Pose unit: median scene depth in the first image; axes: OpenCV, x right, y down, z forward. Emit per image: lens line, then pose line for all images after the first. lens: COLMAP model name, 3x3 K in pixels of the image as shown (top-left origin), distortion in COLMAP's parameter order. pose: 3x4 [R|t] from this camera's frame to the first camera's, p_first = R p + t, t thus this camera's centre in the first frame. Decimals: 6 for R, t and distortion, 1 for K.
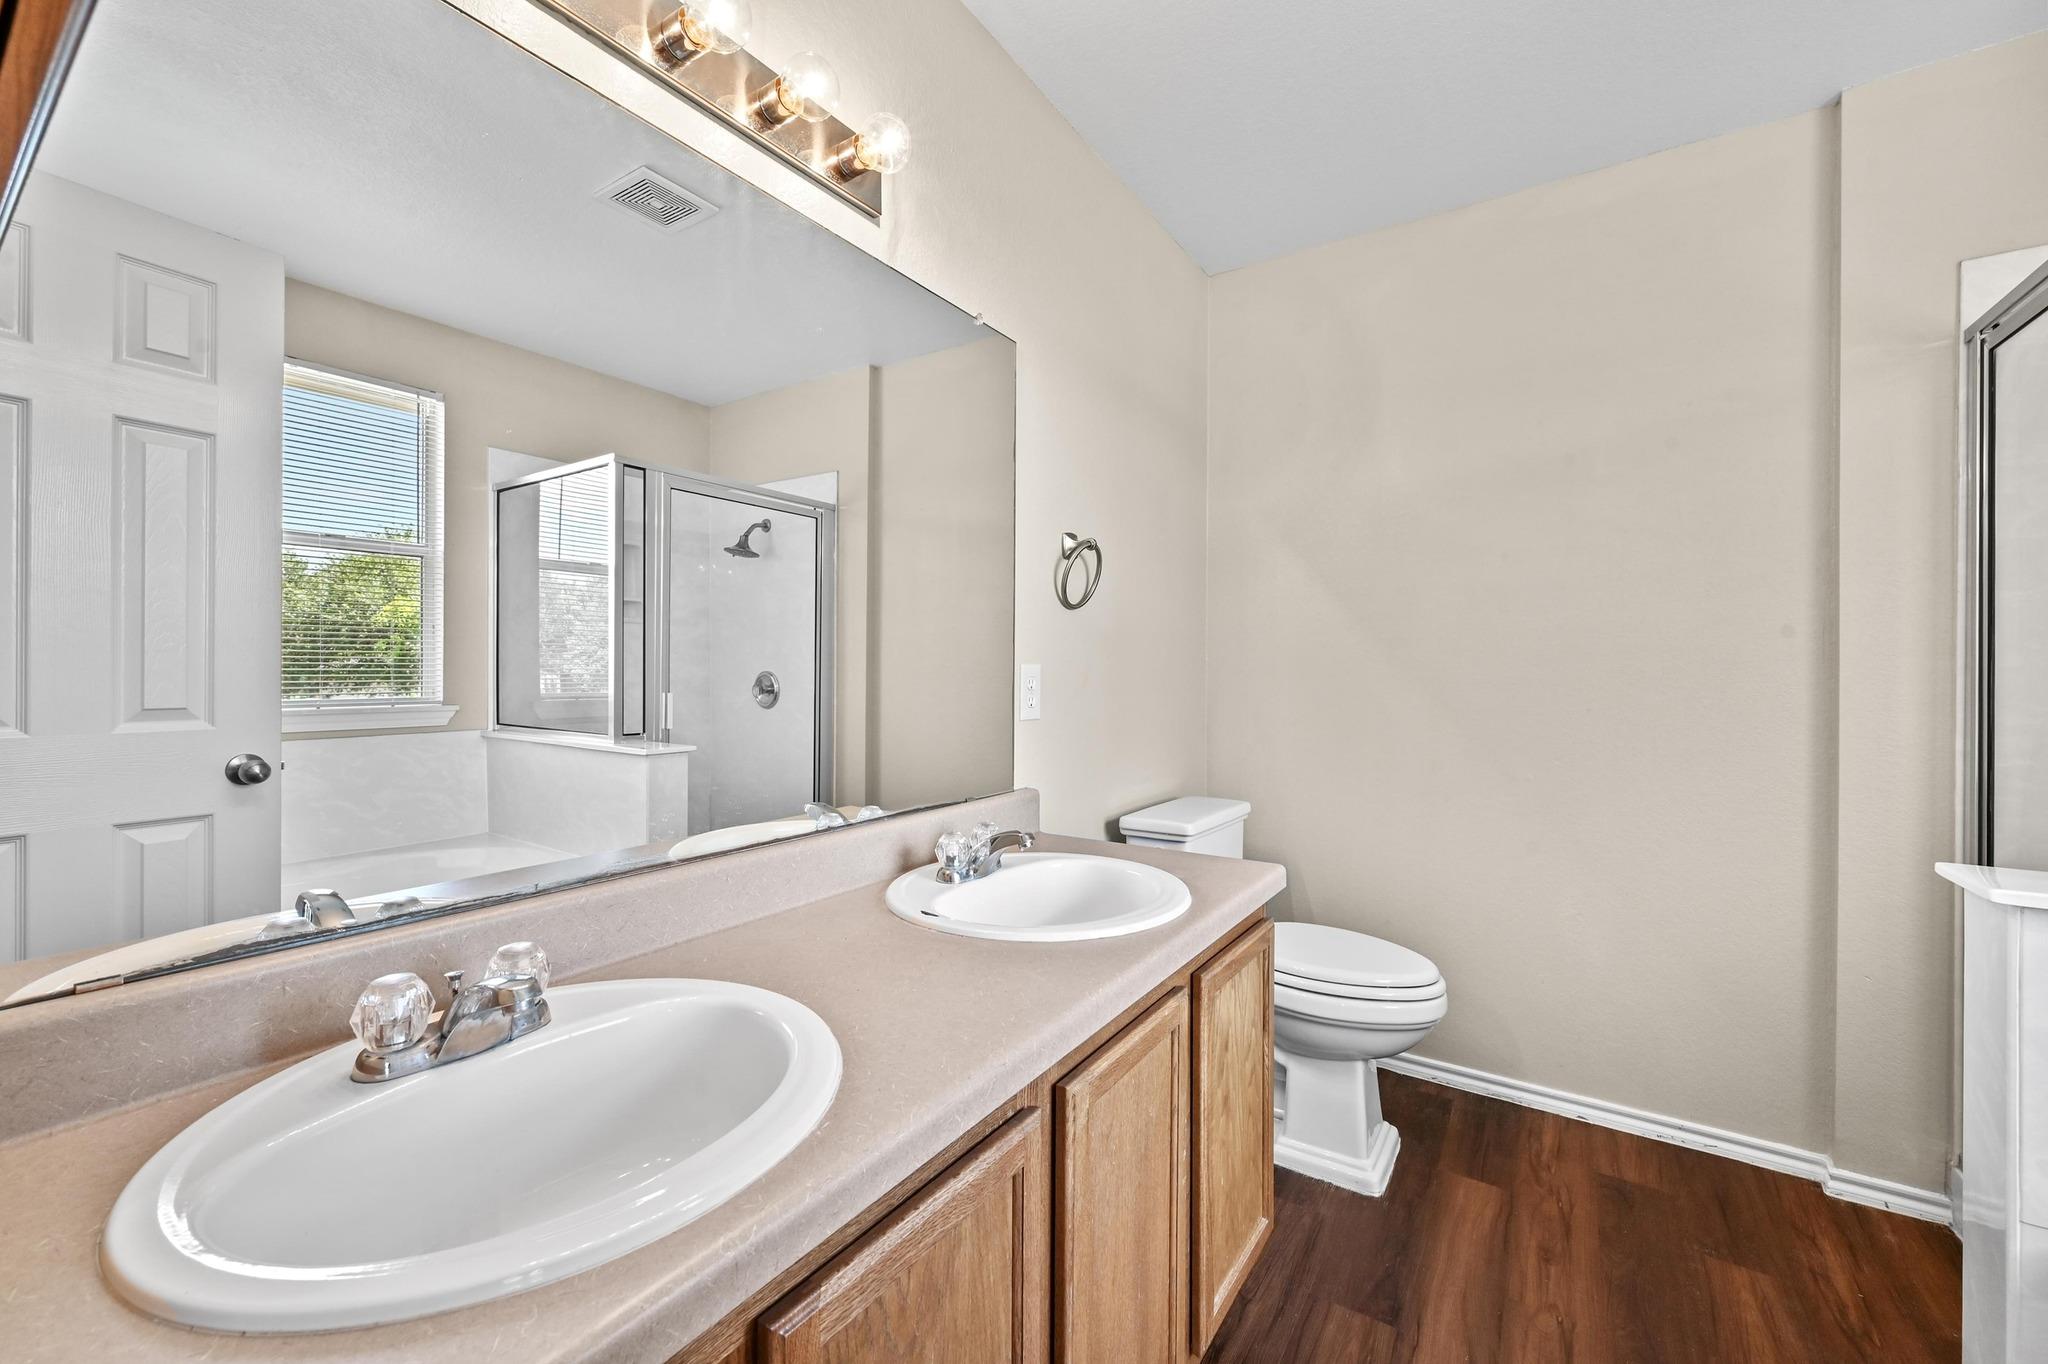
lens RADIAL K [[814.5, 0, 1026.9], [0, 814.5, 667.8], [0, 0, 1]] dist [0.000552, 0.000587]
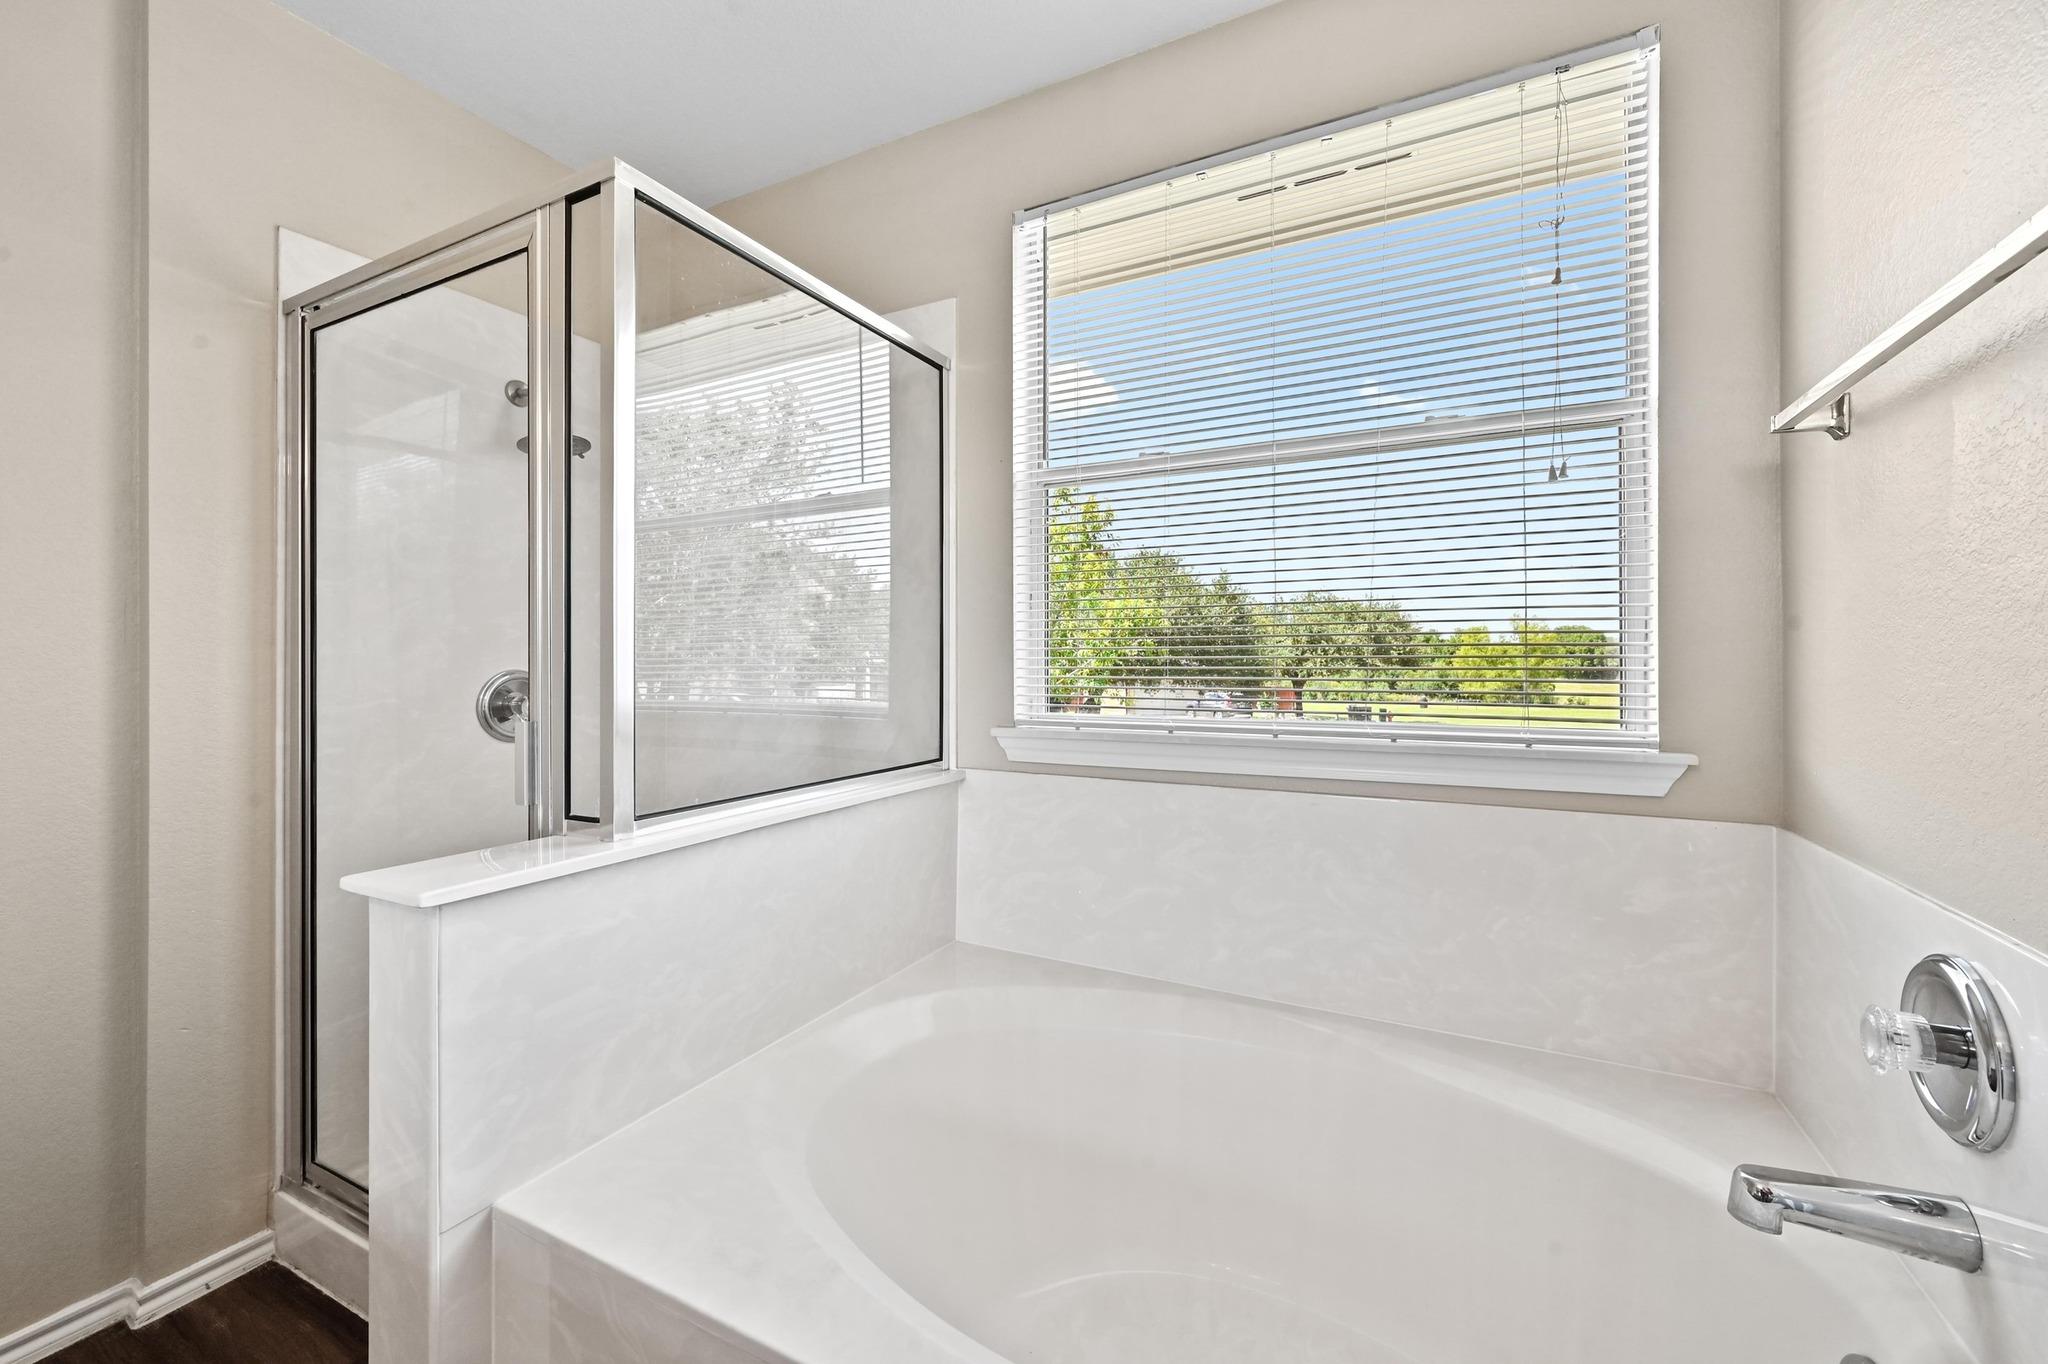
lens RADIAL K [[814.5, 0, 1030.1], [0, 814.5, 662.6], [0, 0, 1]] dist [0.000552, 0.000587]
pose [[-0.111354, -0.001707, 0.993779, 0.111794], [0.000510, 0.999998, 0.001775, 0.004915], [-0.993781, 0.000704, -0.111352, 0.243958]]
